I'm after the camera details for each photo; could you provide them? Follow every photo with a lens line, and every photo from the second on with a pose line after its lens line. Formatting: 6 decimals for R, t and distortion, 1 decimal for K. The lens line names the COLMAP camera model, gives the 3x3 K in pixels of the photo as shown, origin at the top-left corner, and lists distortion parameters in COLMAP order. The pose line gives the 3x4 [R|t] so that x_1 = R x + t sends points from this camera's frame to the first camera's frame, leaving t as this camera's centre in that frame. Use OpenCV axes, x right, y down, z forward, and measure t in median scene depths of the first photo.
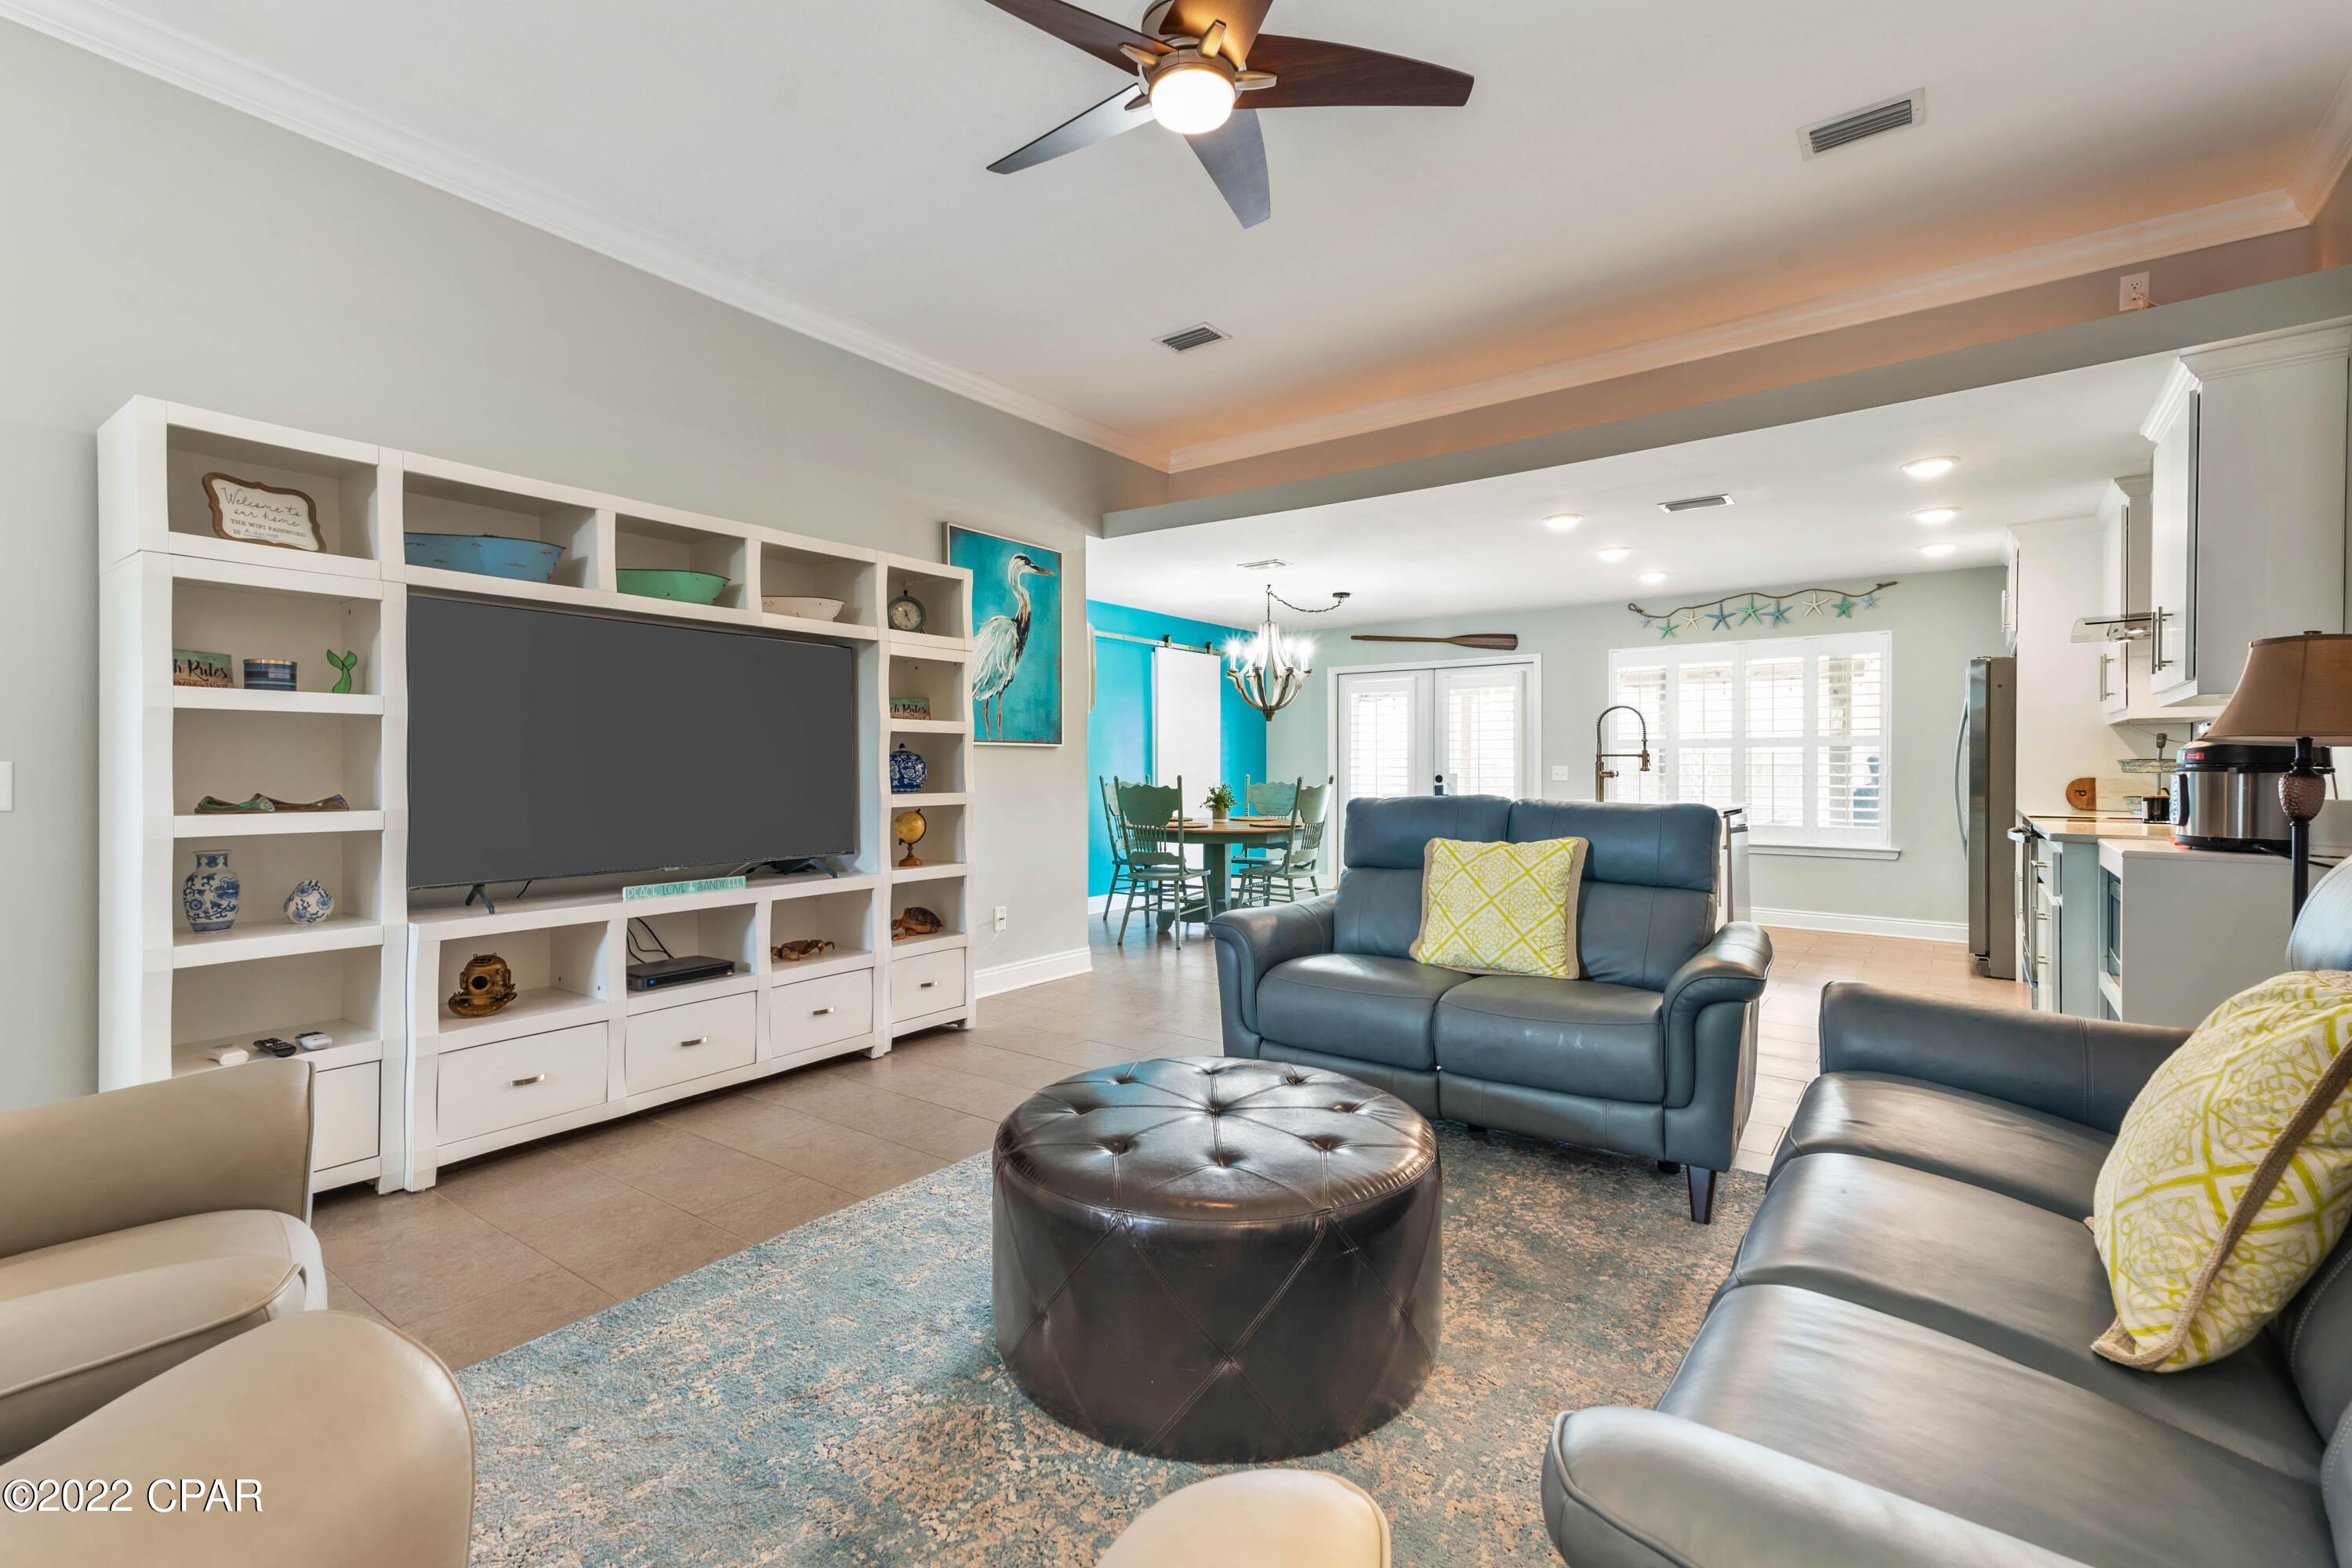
lens RADIAL K [[1026.1, 0, 1165.1], [0, 1026.1, 767.9], [0, 0, 1]] dist [0.026087, -0.000163]
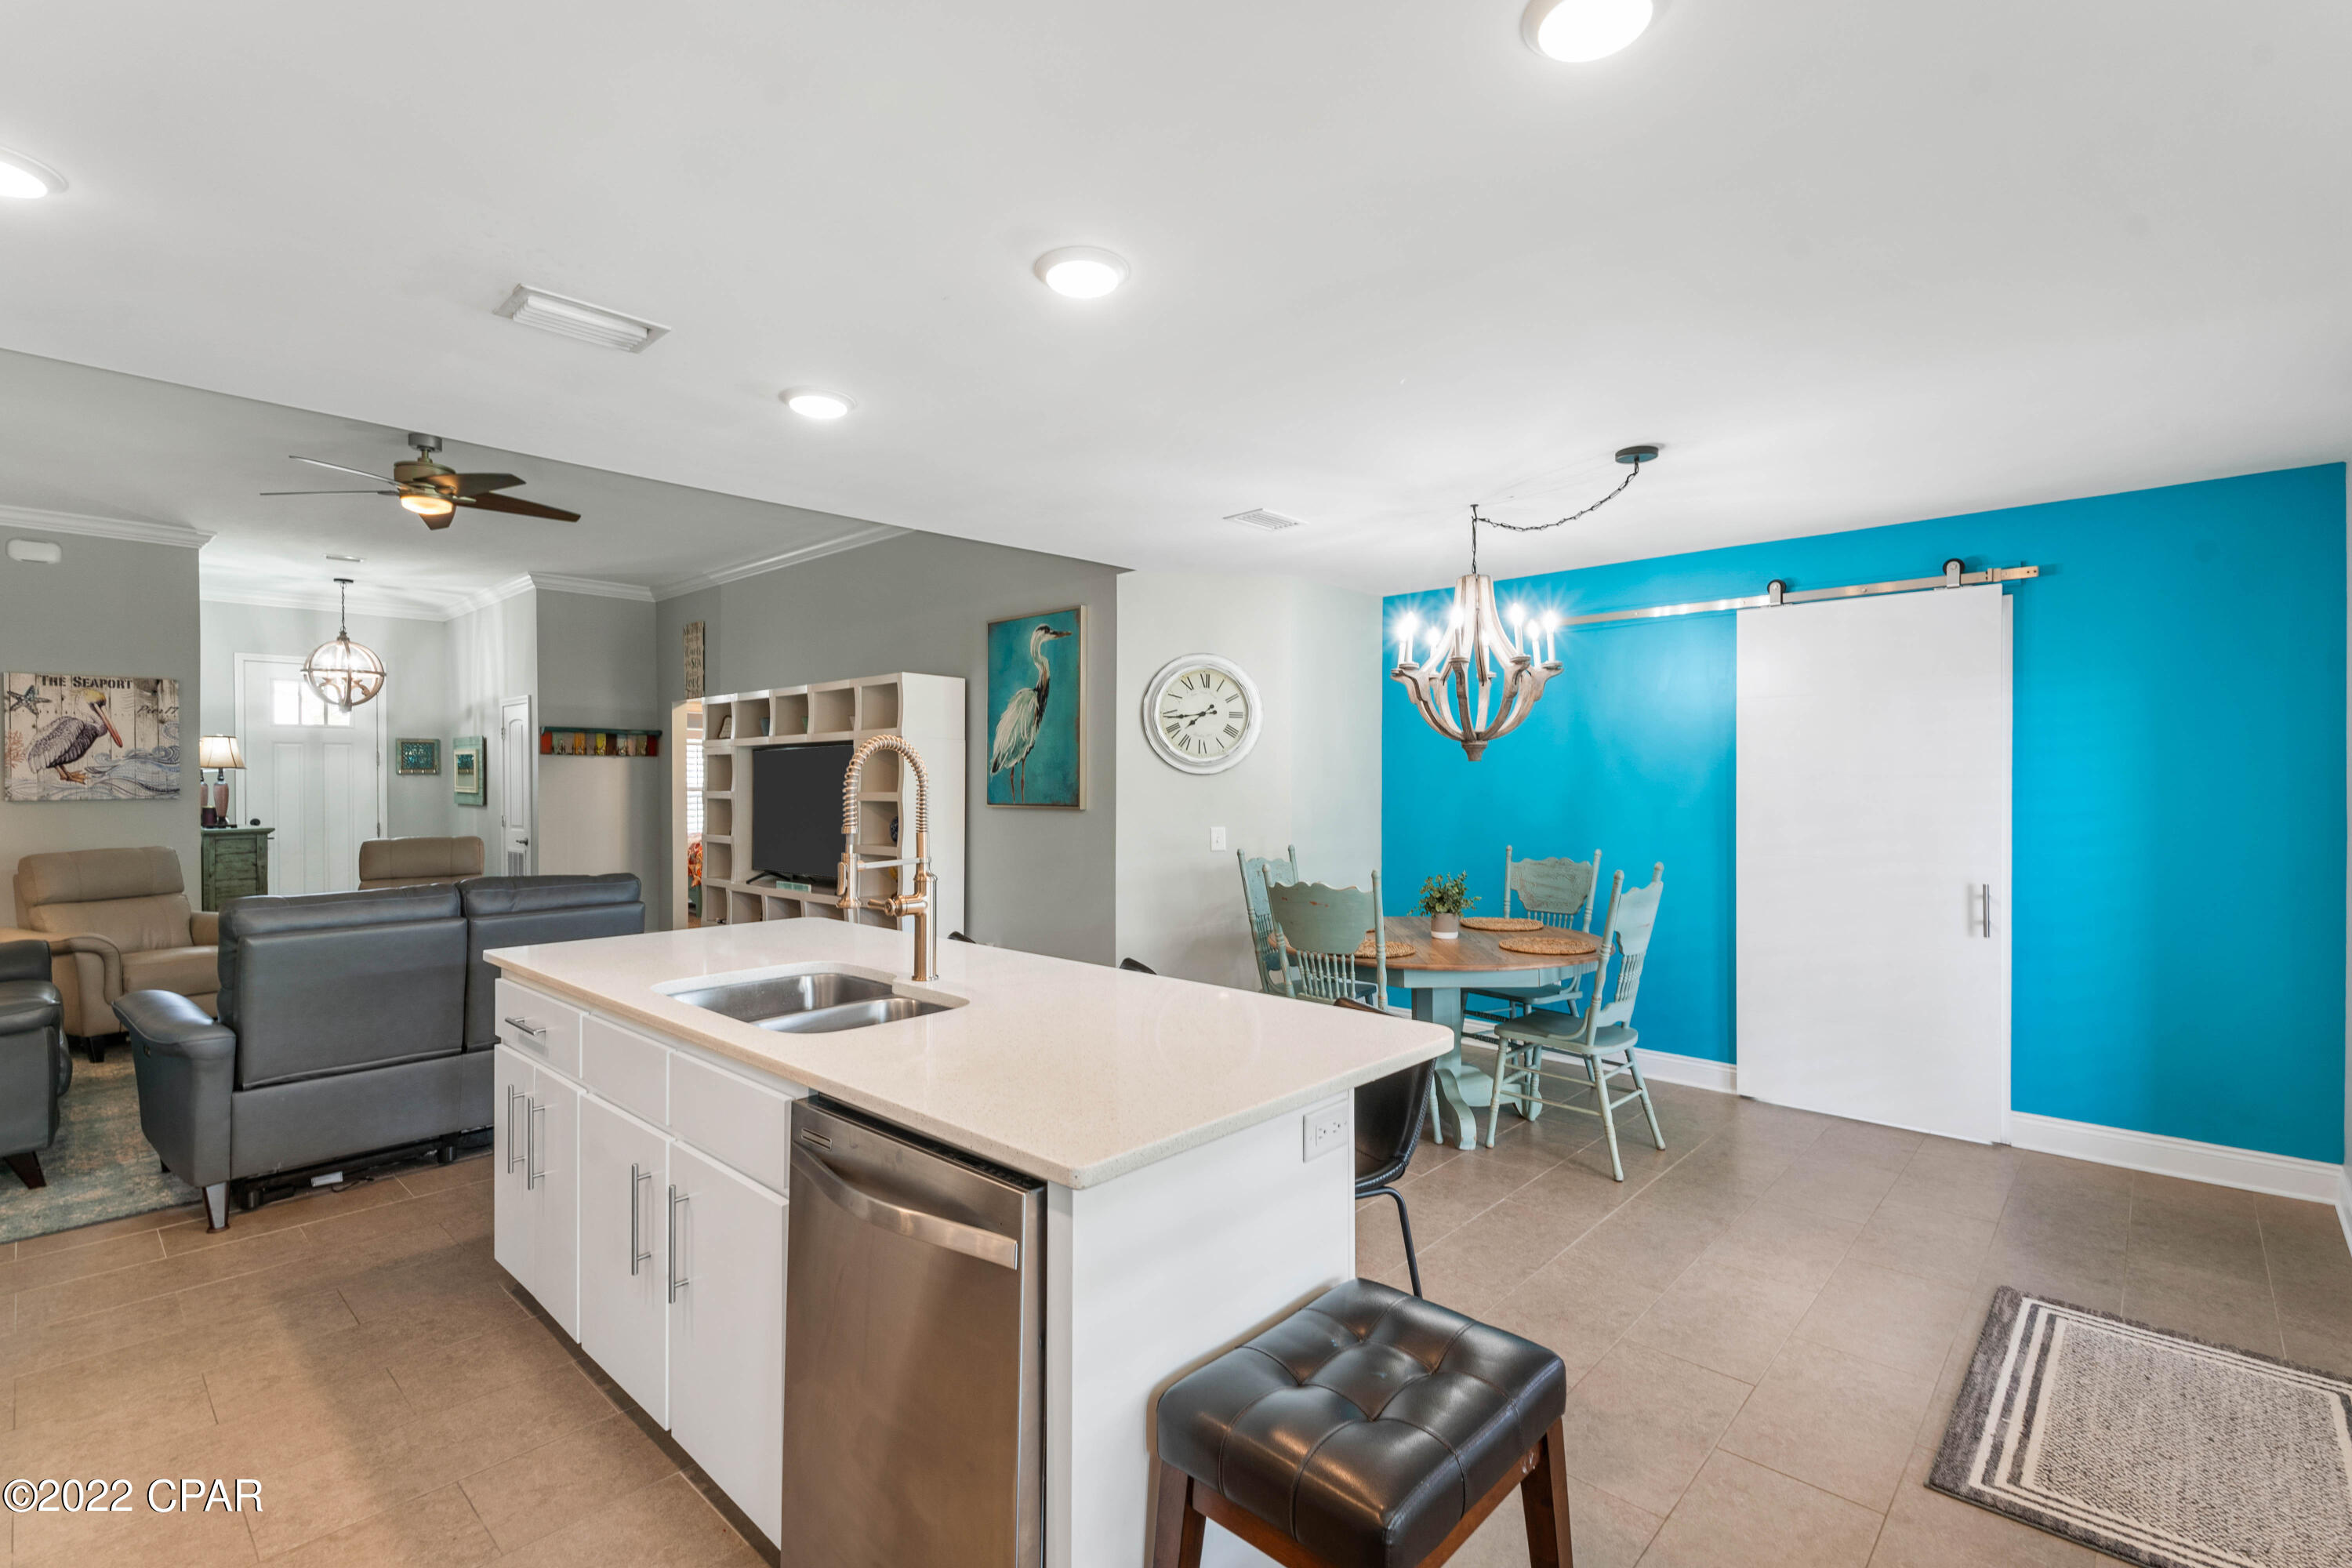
lens RADIAL K [[1056.9, 0, 1187.0], [0, 1056.9, 783.7], [0, 0, 1]] dist [0.026271, -0.016699]
pose [[-0.078626, 0.003044, -0.996899, 0.916077], [0.000558, 0.999995, 0.003010, -0.049881], [0.996904, -0.000320, -0.078628, 1.229650]]
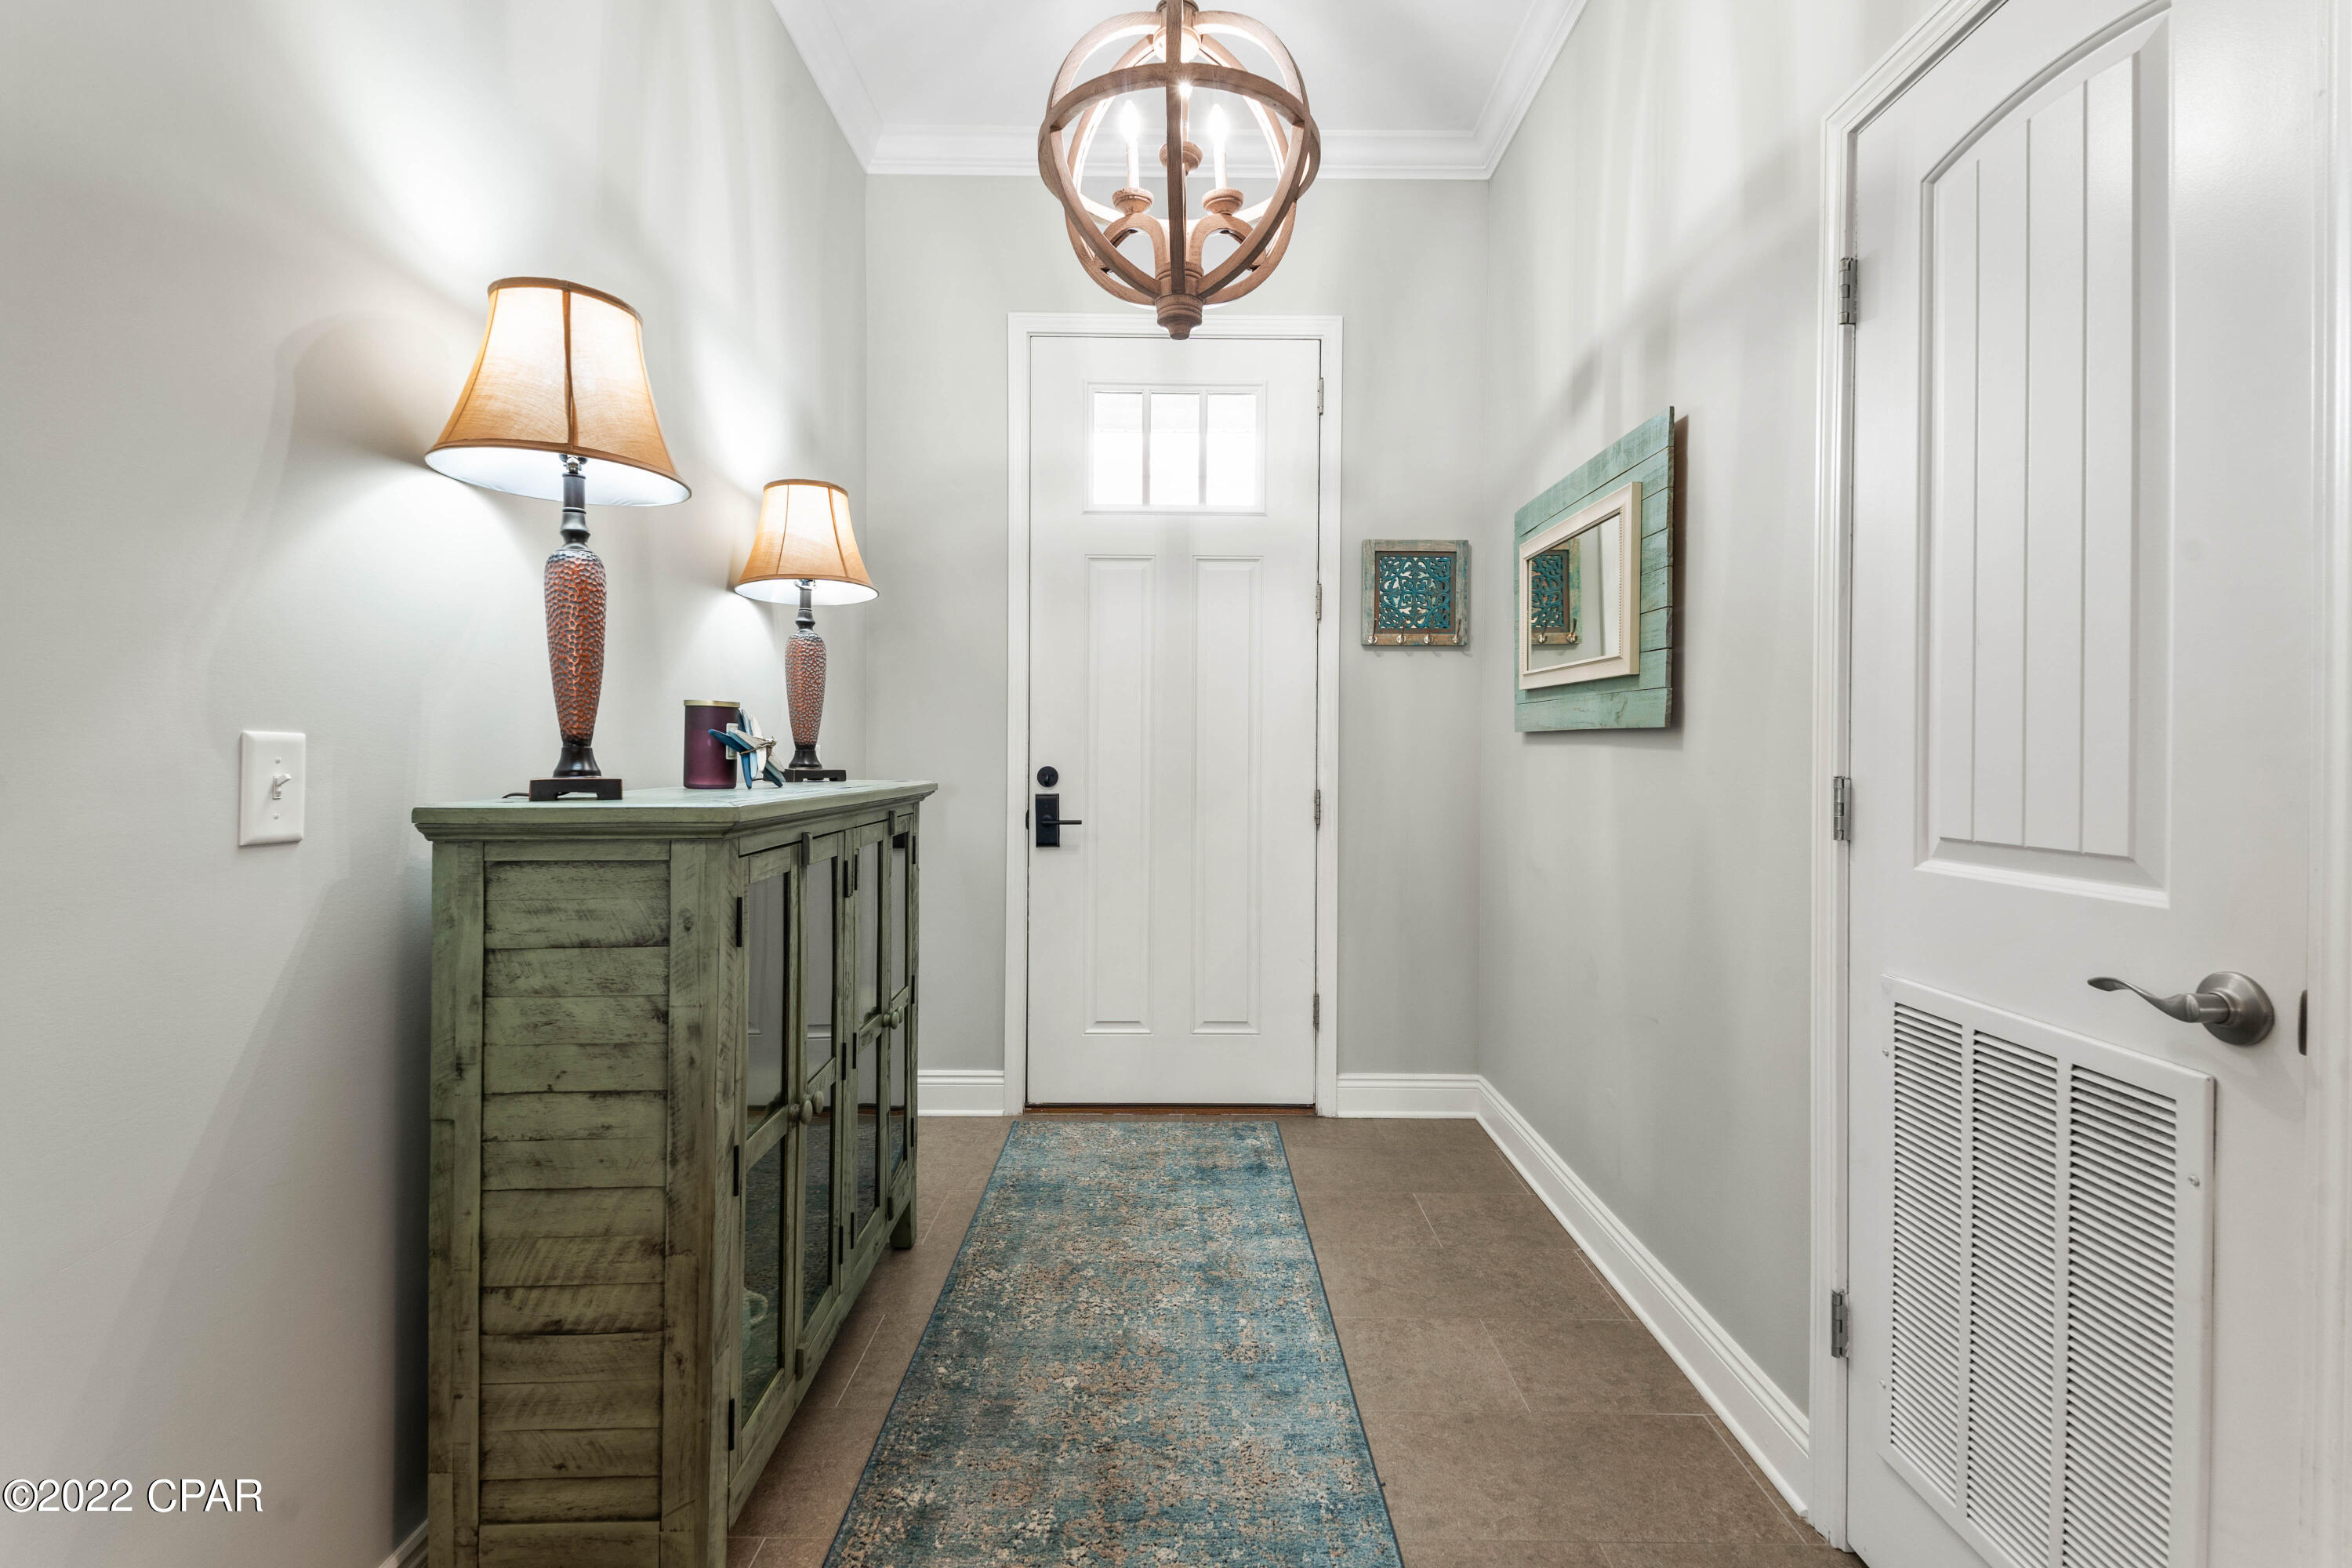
lens RADIAL K [[1026.3, 0, 1187.0], [0, 1026.3, 748.6], [0, 0, 1]] dist [0.001323, -0.000013]
pose [[-0.786961, -0.007771, -0.616953, -0.381576], [-0.010881, 0.999940, 0.001285, -0.000792], [0.616906, 0.007724, -0.786999, 0.117586]]
